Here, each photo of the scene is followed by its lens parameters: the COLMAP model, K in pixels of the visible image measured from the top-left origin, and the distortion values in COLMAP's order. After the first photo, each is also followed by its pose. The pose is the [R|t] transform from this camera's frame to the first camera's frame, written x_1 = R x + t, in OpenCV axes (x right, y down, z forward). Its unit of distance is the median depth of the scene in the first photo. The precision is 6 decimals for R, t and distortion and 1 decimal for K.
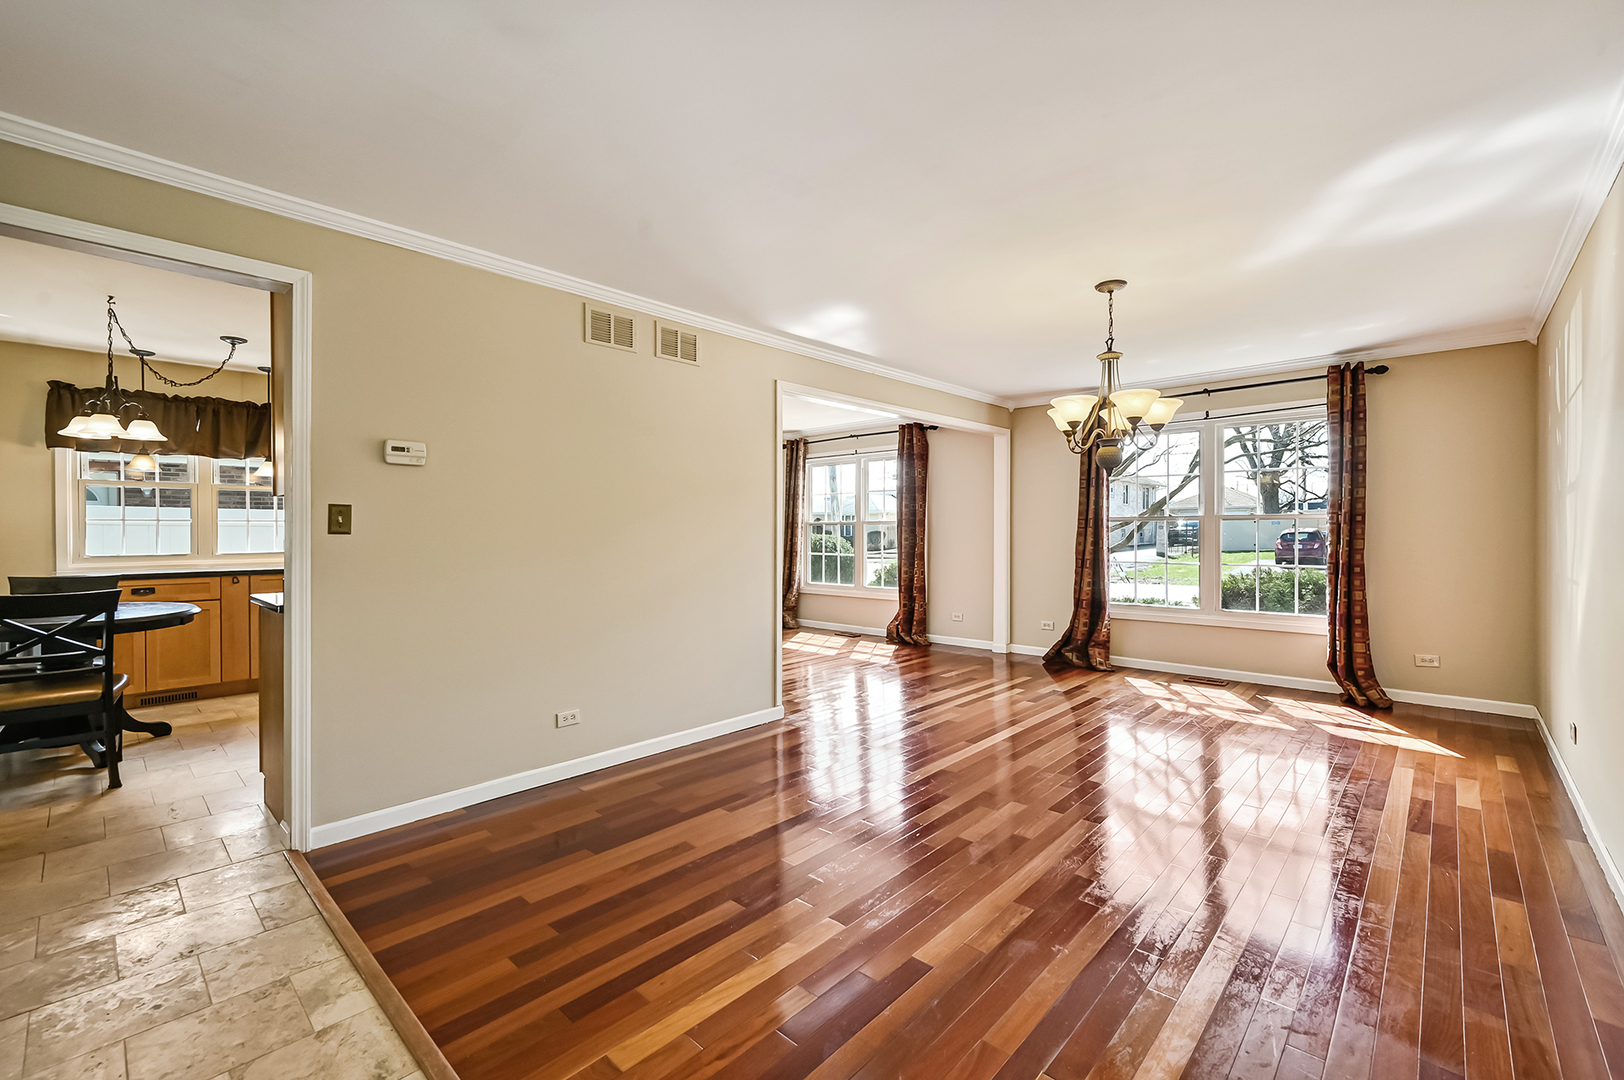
lens RADIAL K [[682.0, 0, 811.6], [0, 682.0, 533.9], [0, 0, 1]] dist [0.003220, 0.000569]
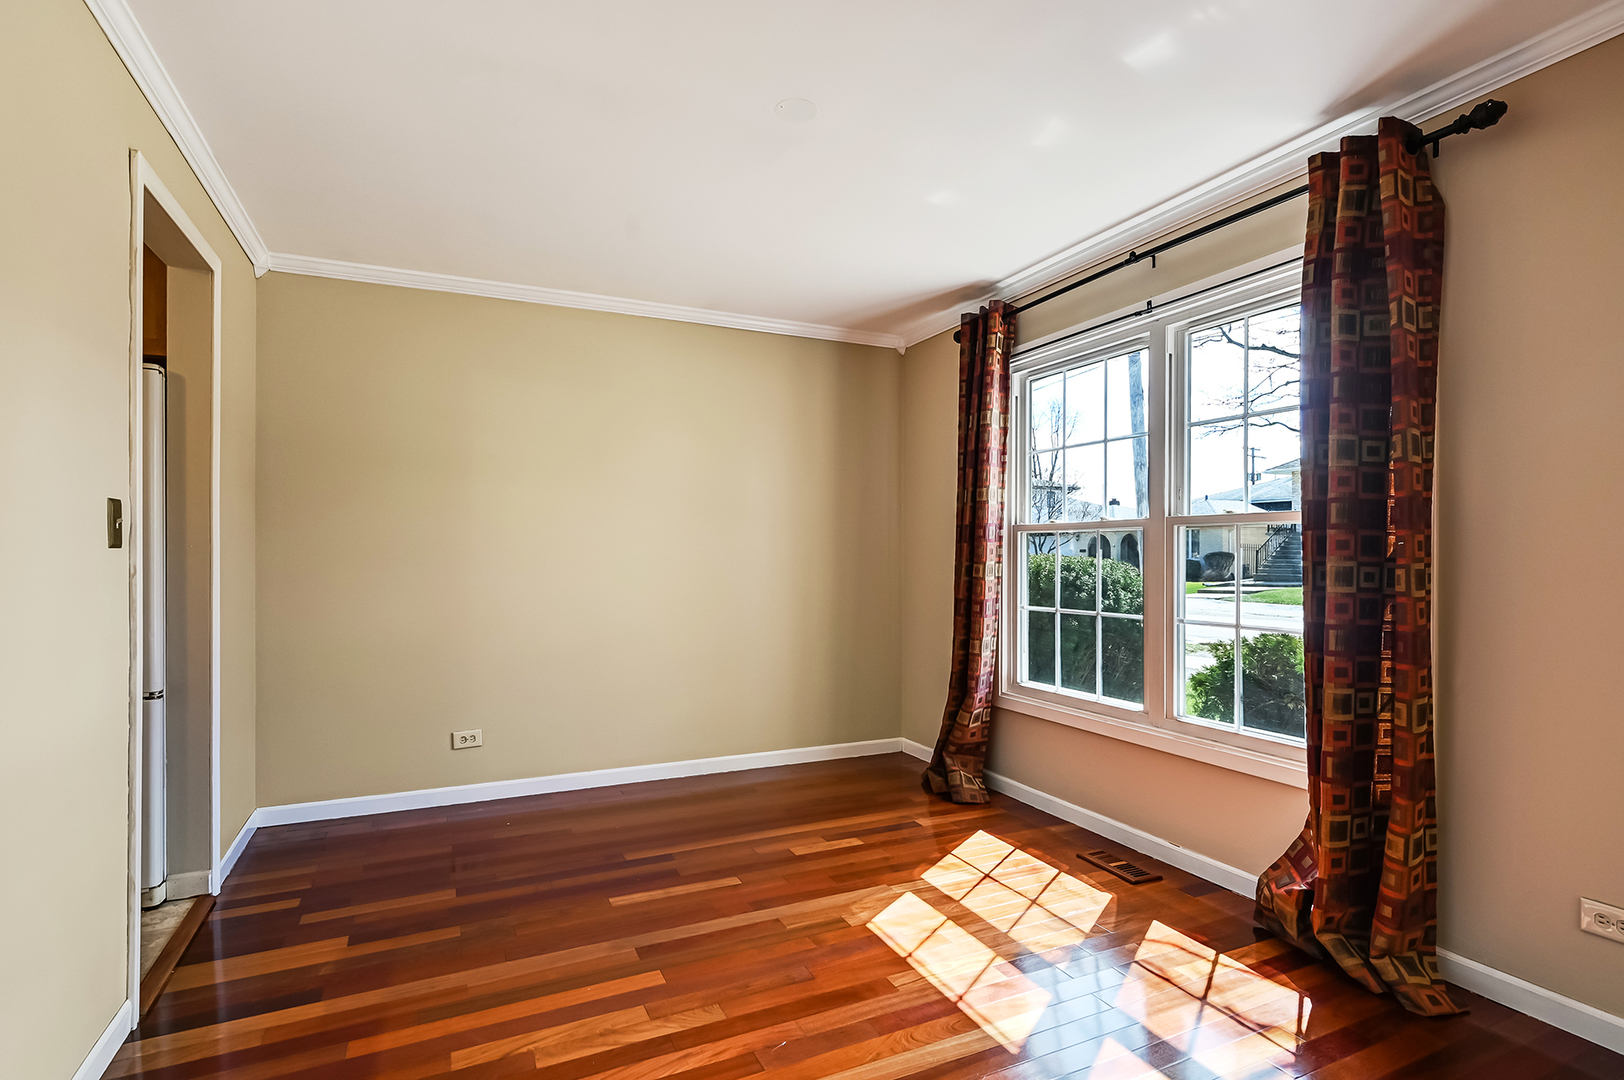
lens RADIAL K [[794.3, 0, 814.0], [0, 794.3, 553.5], [0, 0, 1]] dist [0.004261, 0.000459]
pose [[0.928012, 0.002734, -0.372541, 0.060457], [-0.004503, 0.999982, -0.003877, 0.000947], [0.372524, 0.005275, 0.928007, 0.608658]]
